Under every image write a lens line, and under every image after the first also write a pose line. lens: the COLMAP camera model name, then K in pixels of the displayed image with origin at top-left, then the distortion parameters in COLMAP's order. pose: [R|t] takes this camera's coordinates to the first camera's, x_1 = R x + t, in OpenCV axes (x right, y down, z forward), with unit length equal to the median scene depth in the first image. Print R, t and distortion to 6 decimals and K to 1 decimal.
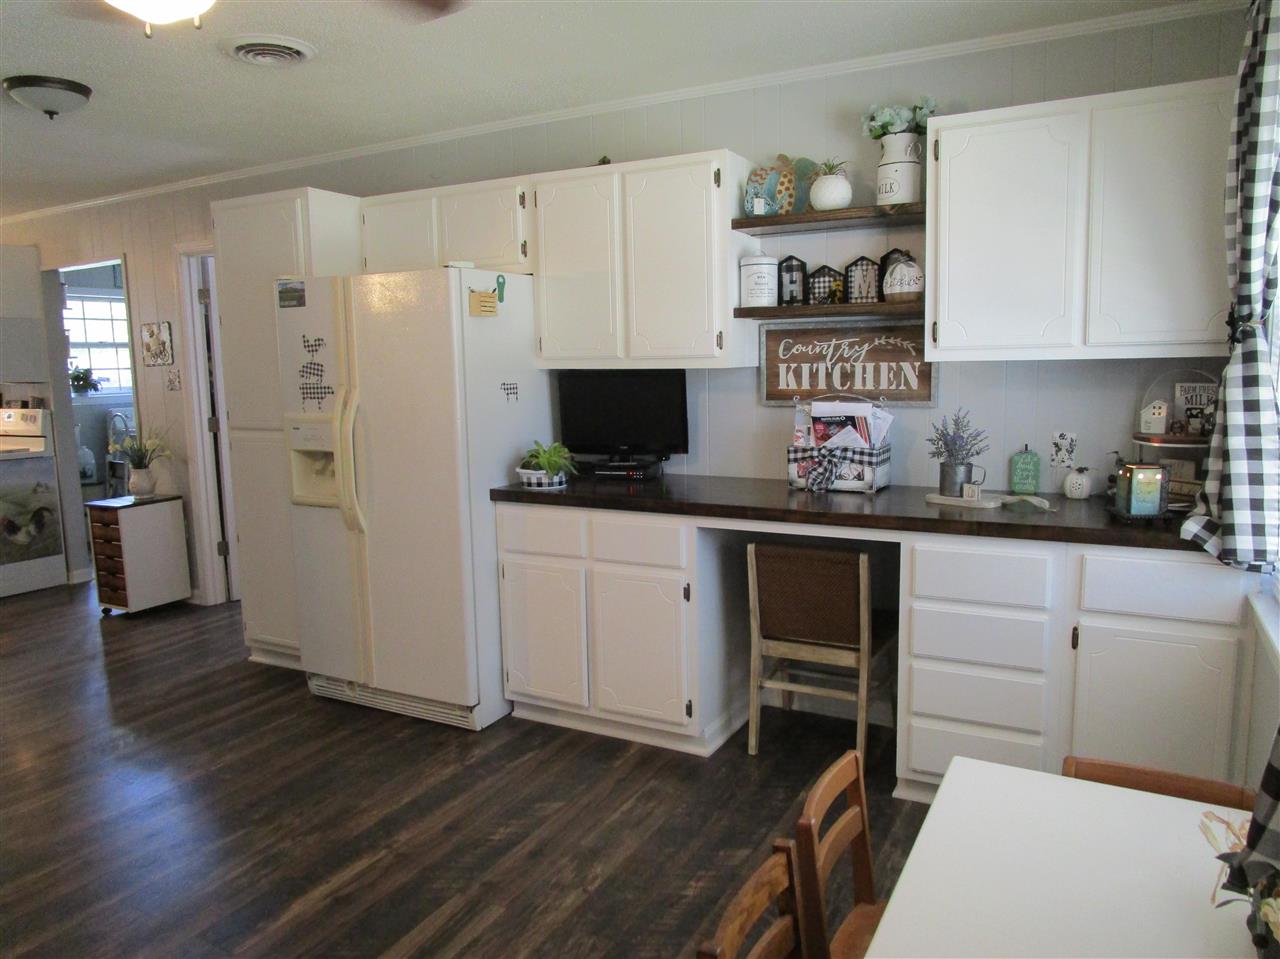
lens RADIAL K [[910.1, 0, 644.0], [0, 910.1, 480.2], [0, 0, 1]] dist [-0.031581, 0.006339]
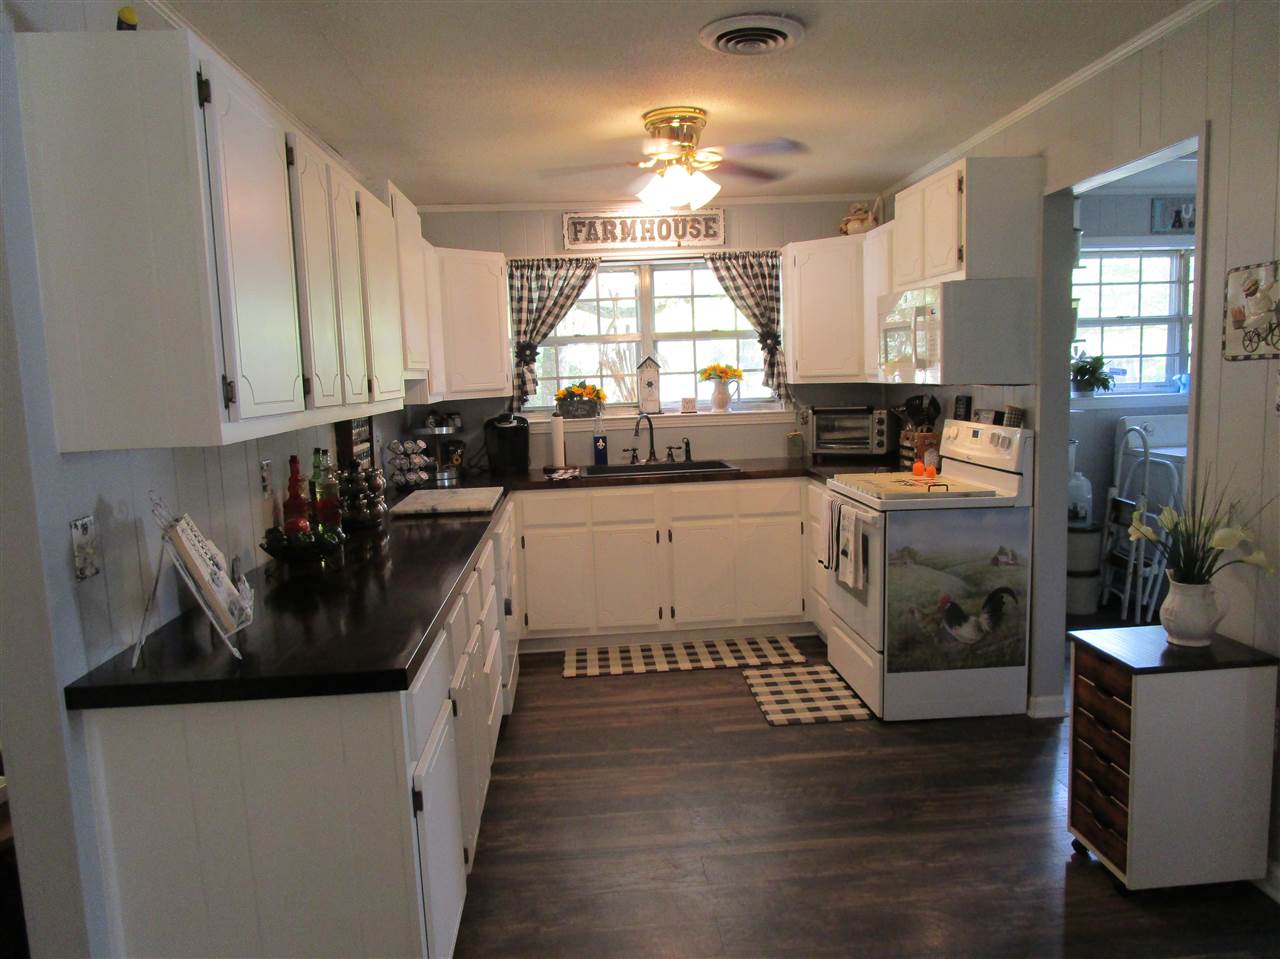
lens RADIAL K [[910.1, 0, 636.9], [0, 910.1, 479.2], [0, 0, 1]] dist [-0.031581, 0.006339]
pose [[0.530605, 0.105919, -0.840975, -0.281510], [-0.088032, 0.993683, 0.069609, -0.062648], [0.843035, 0.037098, 0.536577, 0.440560]]
